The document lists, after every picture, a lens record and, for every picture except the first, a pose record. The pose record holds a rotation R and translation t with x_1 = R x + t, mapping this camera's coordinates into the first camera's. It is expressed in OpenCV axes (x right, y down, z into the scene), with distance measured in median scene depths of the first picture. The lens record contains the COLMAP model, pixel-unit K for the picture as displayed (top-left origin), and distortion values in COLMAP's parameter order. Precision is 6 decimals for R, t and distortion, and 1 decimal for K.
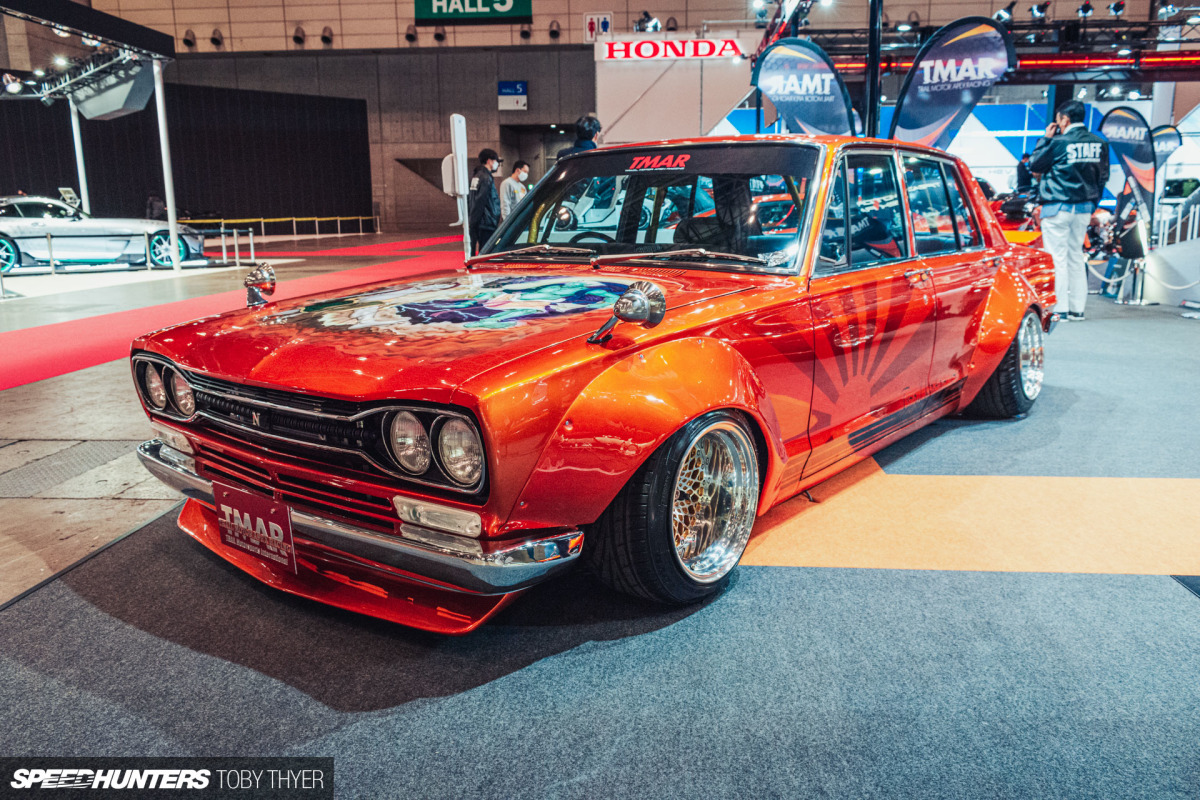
lens RADIAL K [[931.0, 0, 600.0], [0, 931.0, 400.0], [0, 0, 1]] dist [0.014222, -0.013400]
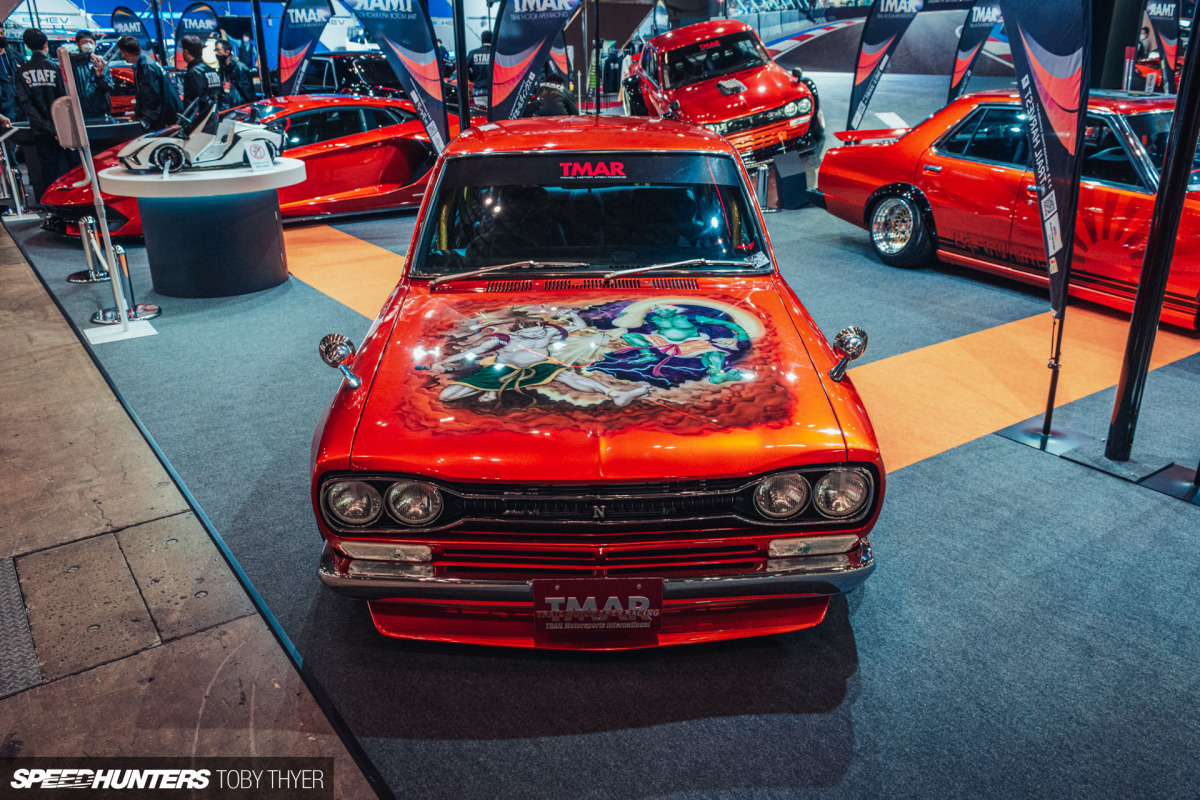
lens RADIAL K [[931.0, 0, 600.0], [0, 931.0, 400.0], [0, 0, 1]] dist [0.014222, -0.013400]
pose [[0.769161, -0.227336, 0.597252, -0.329368], [0.130609, 0.970781, 0.201312, -0.107287], [-0.625566, -0.076835, 0.776379, 0.062057]]
